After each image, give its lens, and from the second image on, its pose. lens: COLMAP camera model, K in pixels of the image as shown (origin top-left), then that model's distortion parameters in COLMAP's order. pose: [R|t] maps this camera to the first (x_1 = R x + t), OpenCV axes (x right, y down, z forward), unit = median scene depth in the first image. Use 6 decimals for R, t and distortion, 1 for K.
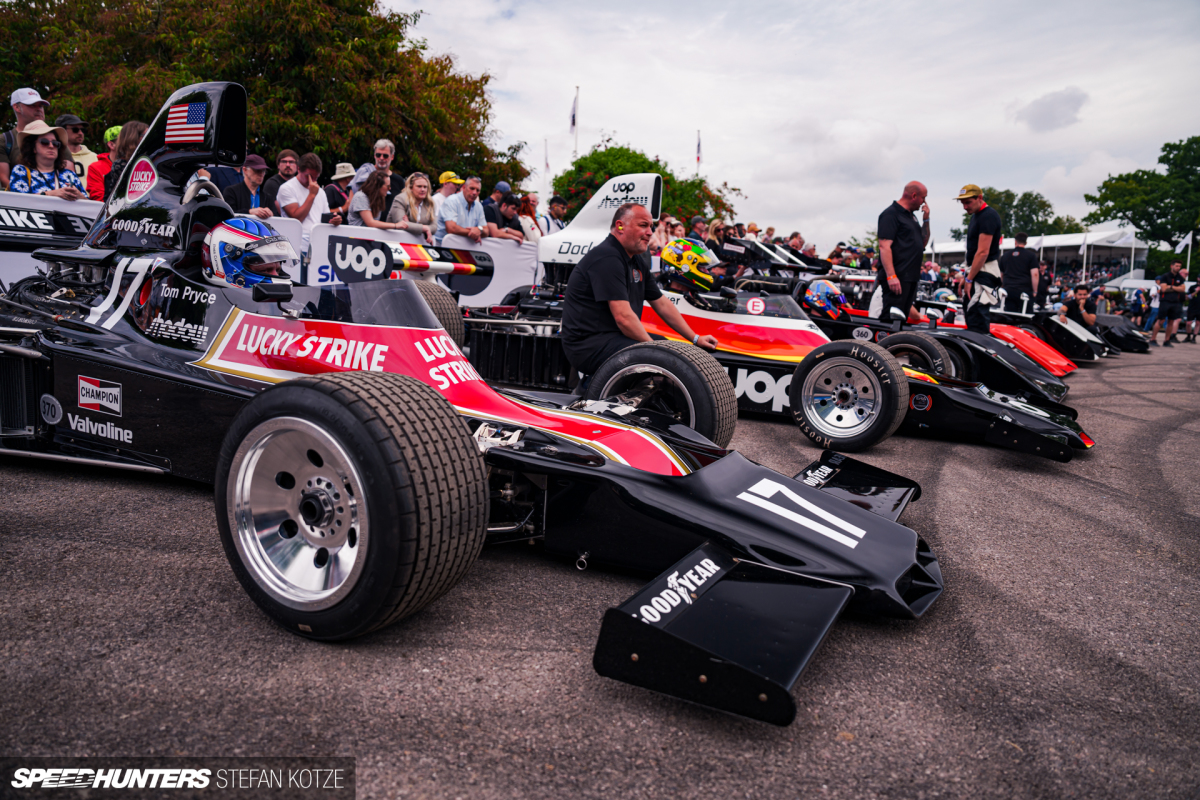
lens RADIAL K [[850.5, 0, 600.1], [0, 850.5, 423.3], [0, 0, 1]] dist [-0.111611, 0.079183]
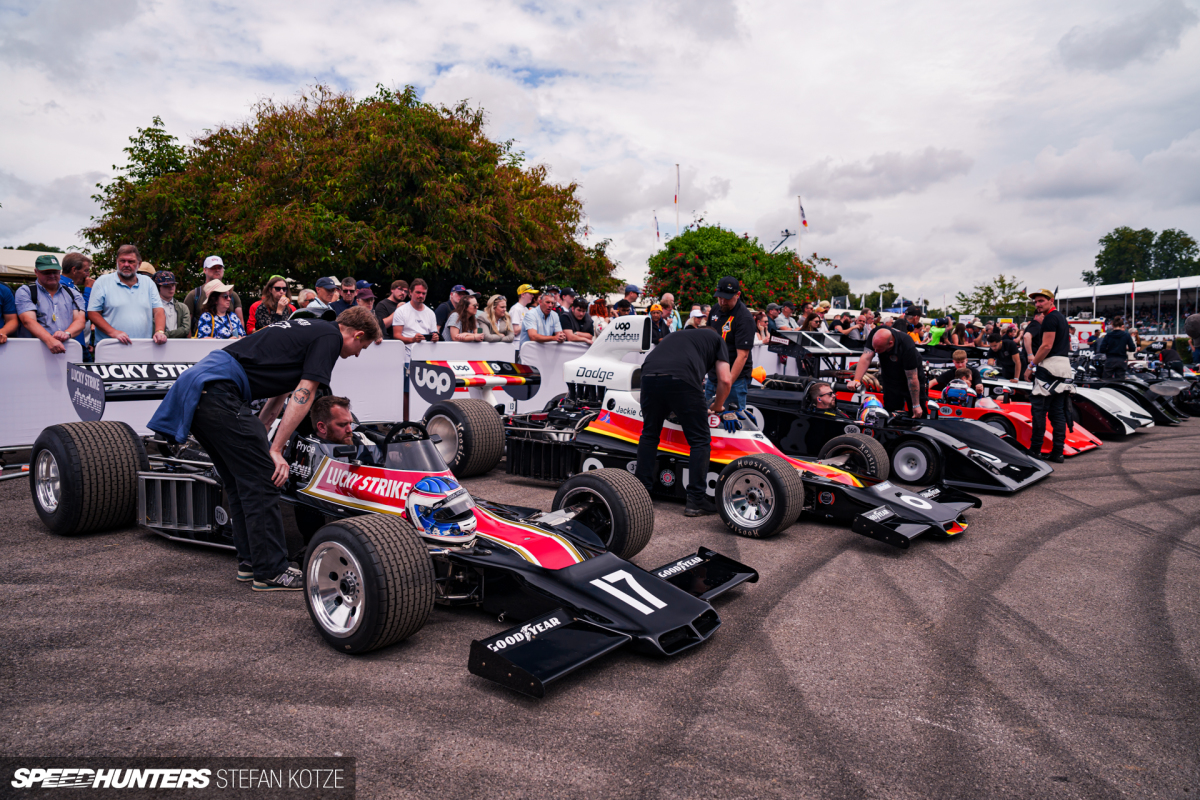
lens RADIAL K [[850.5, 0, 600.1], [0, 850.5, 423.3], [0, 0, 1]] dist [-0.111611, 0.079183]
pose [[0.988023, -0.012900, -0.153767, 0.094216], [0.003814, 0.998237, -0.059239, -0.027717], [0.154260, 0.057943, 0.986330, -0.148900]]
